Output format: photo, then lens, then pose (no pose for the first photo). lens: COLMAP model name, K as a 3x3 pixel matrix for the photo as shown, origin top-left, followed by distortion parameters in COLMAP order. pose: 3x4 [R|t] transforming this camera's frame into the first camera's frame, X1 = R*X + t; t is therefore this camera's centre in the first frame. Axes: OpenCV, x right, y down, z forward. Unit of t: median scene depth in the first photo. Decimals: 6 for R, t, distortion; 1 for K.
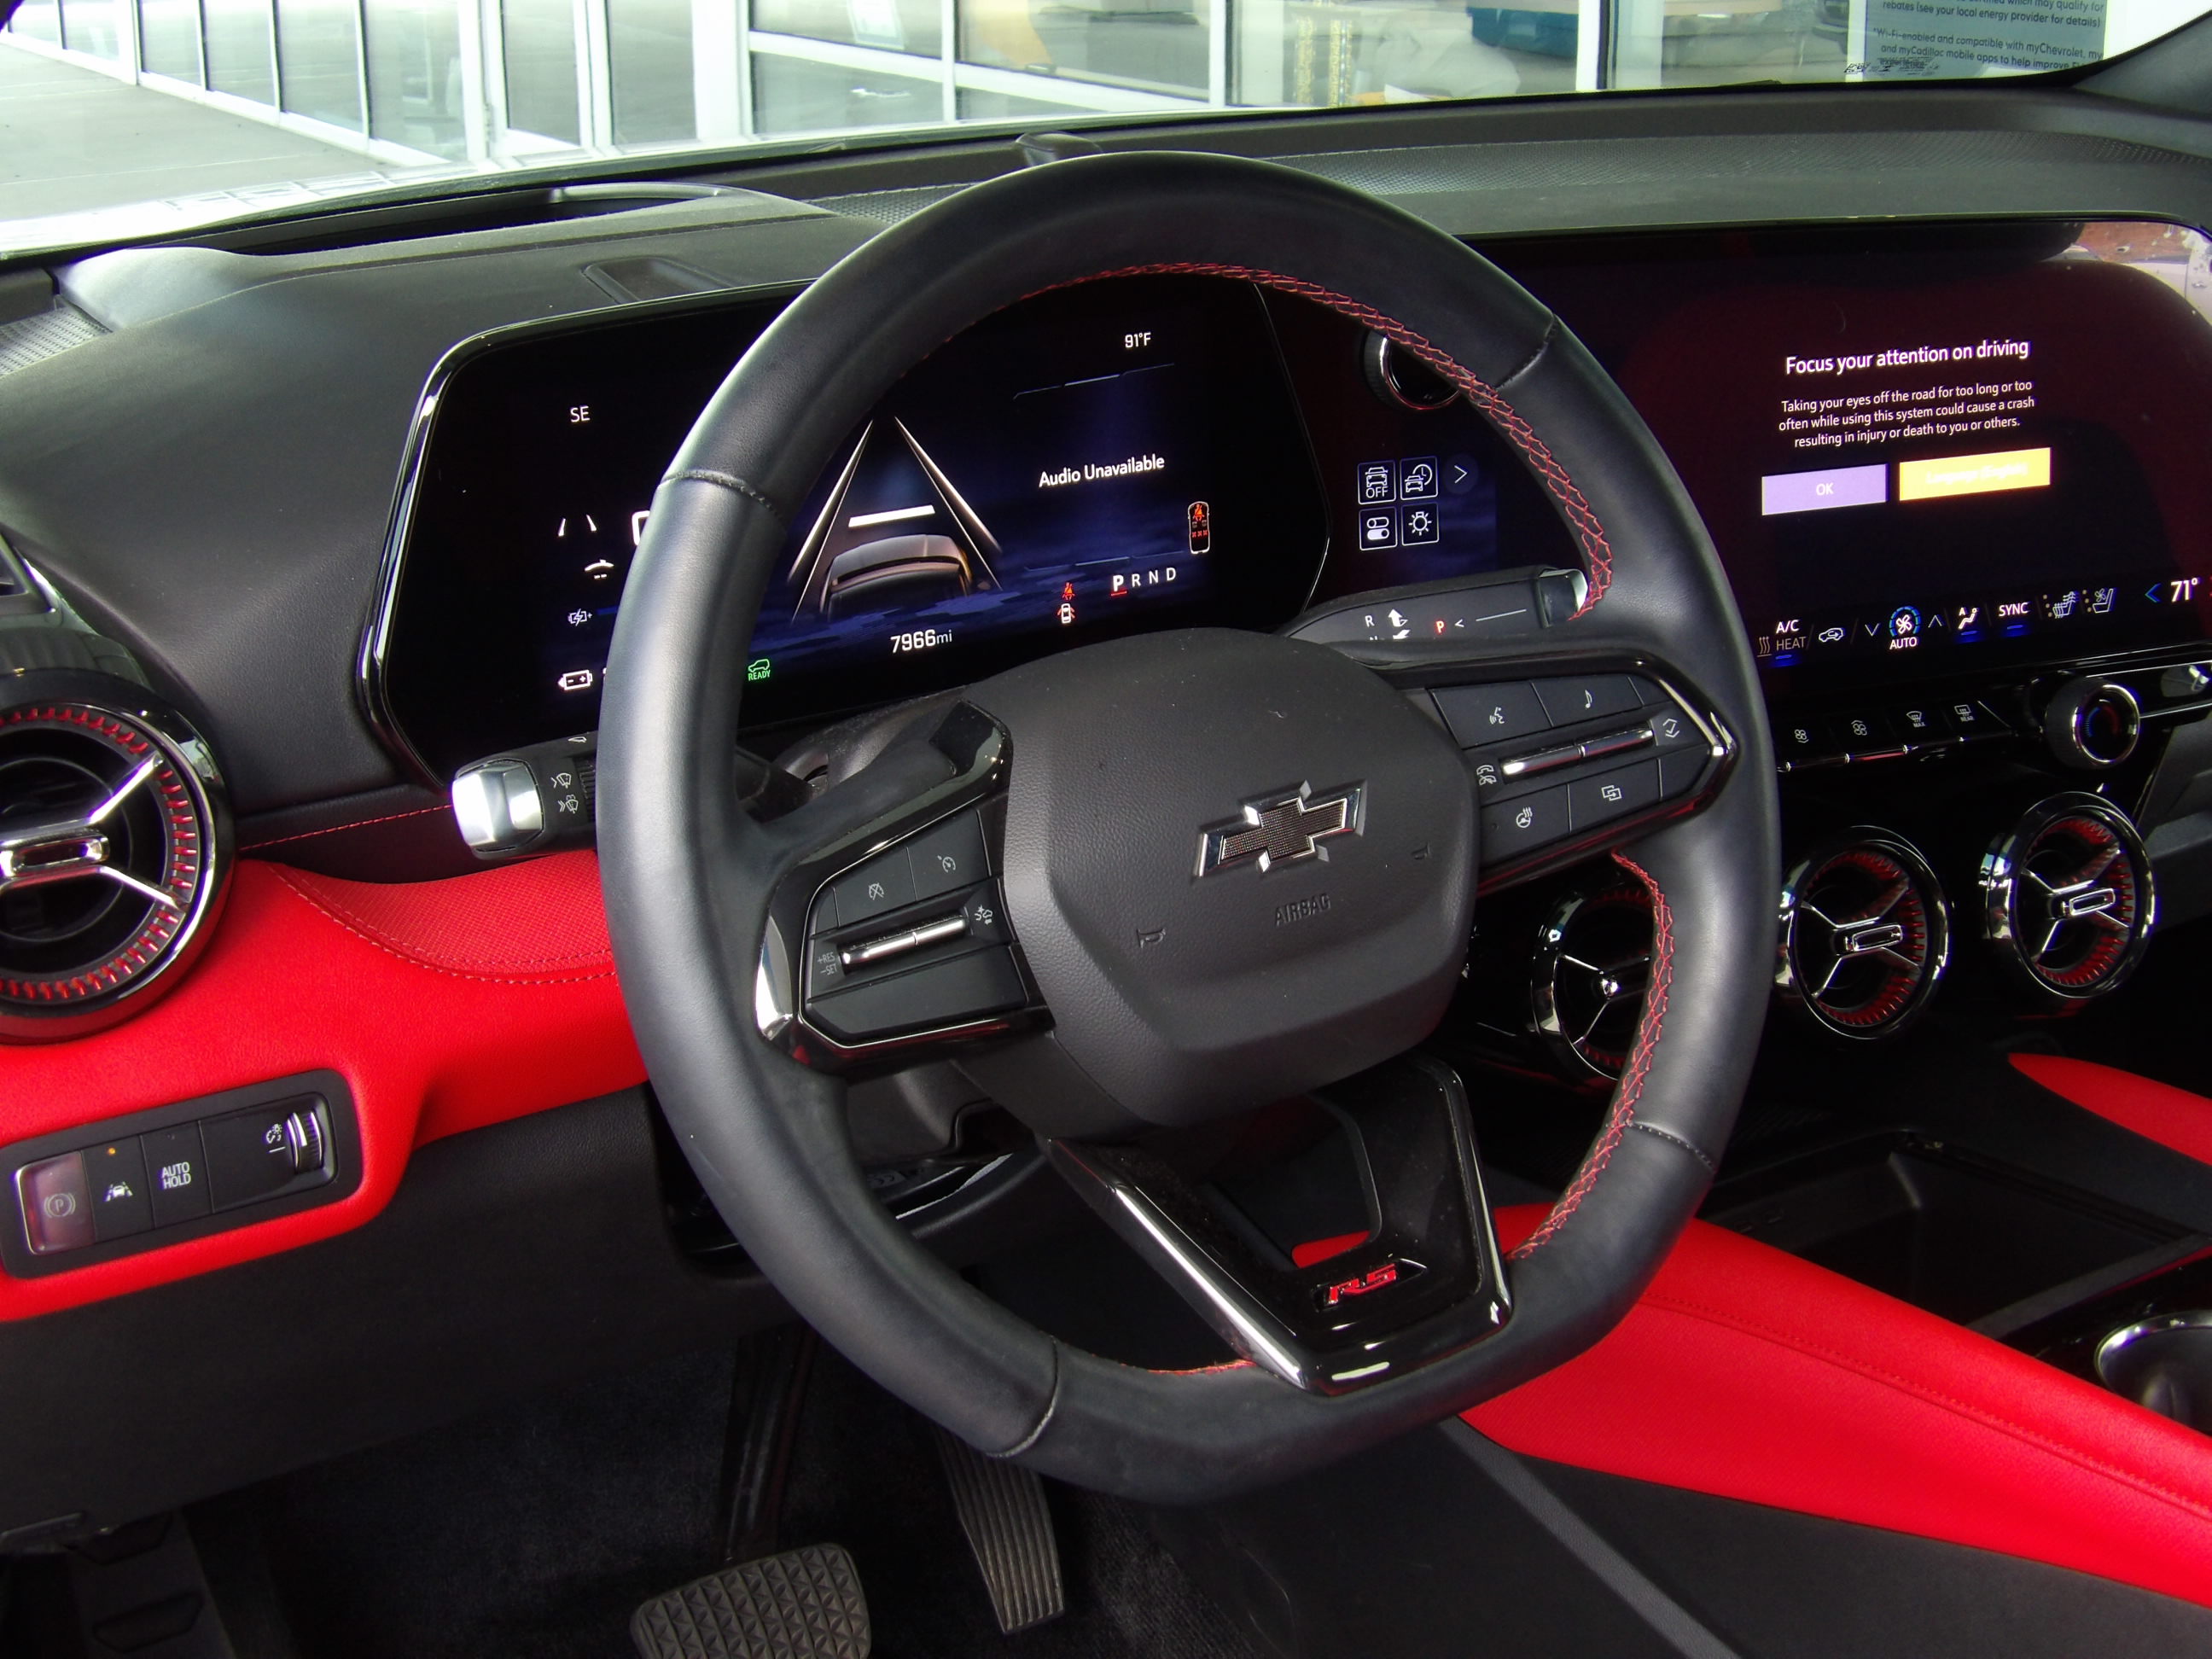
lens RADIAL K [[2966.5, 0, 1102.0], [0, 2966.5, 827.4], [0, 0, 1]] dist [-0.025841, 0.000000]
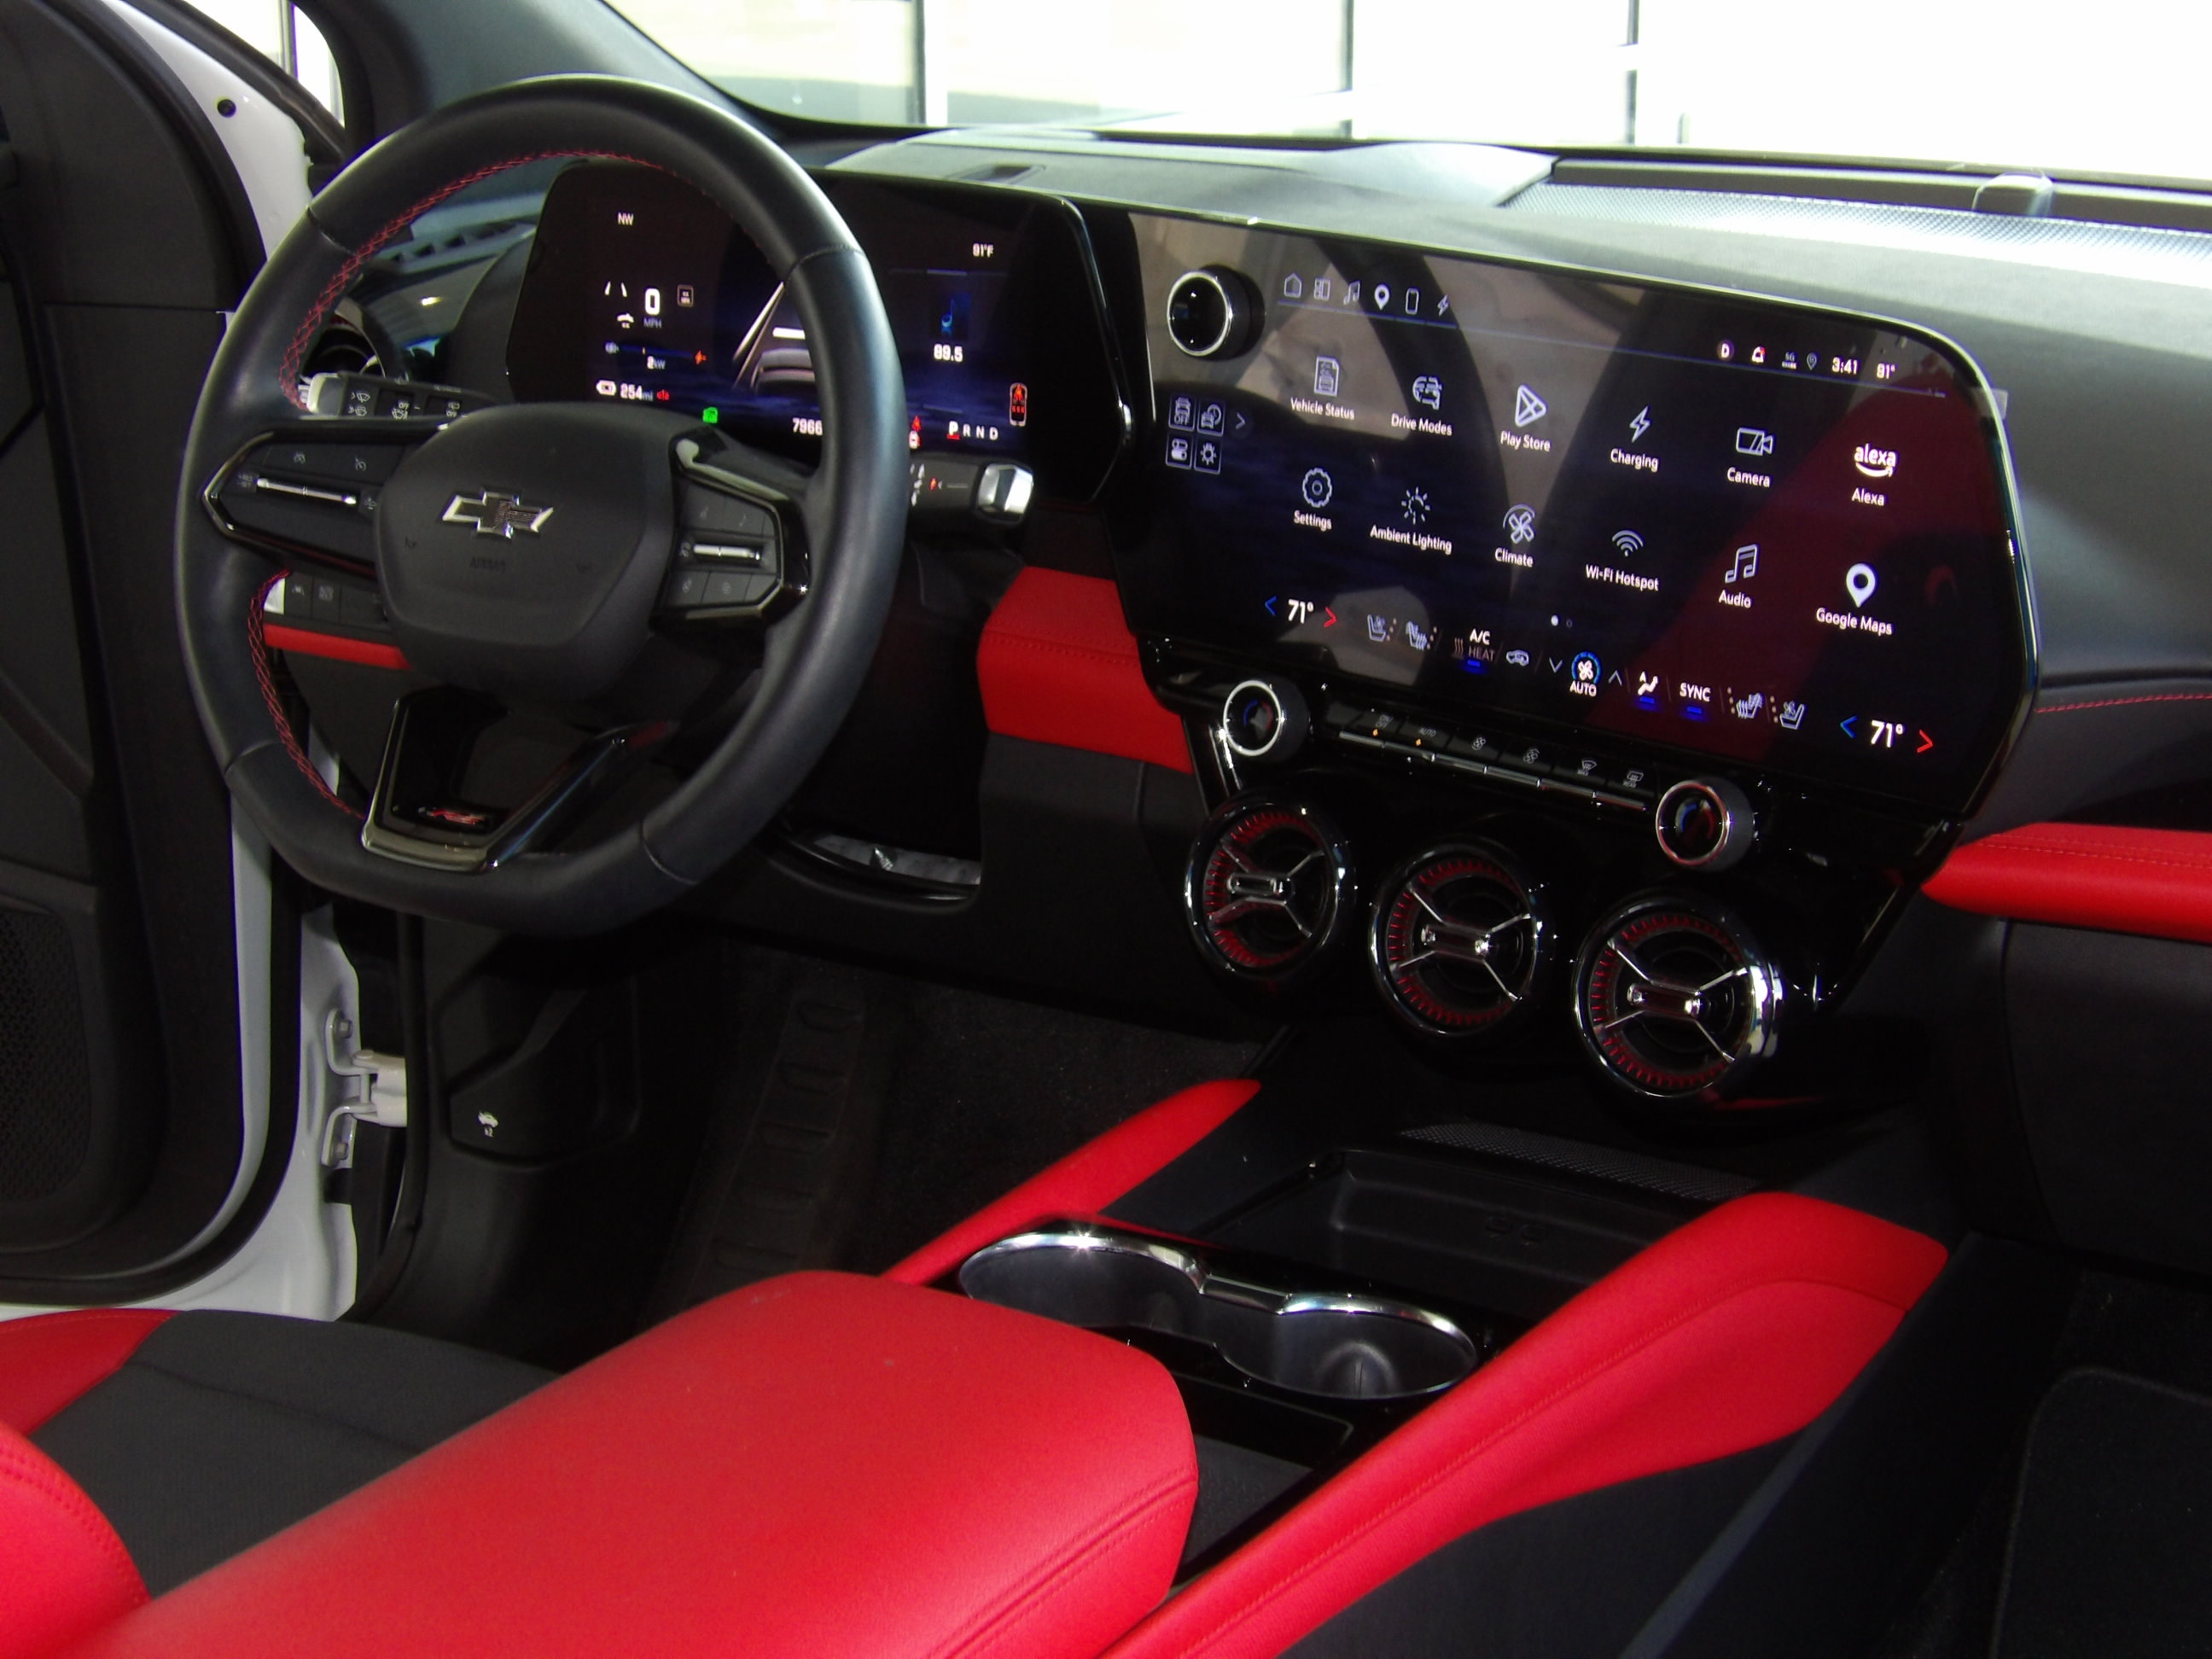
lens RADIAL K [[3433.9, 0, 1114.0], [0, 3433.9, 814.6], [0, 0, 1]] dist [-0.038025, 0.000000]
pose [[0.467381, 0.270646, -0.841609, 1.312475], [-0.319476, 0.939359, 0.124661, -0.127700], [0.824312, 0.210610, 0.525503, 0.269412]]
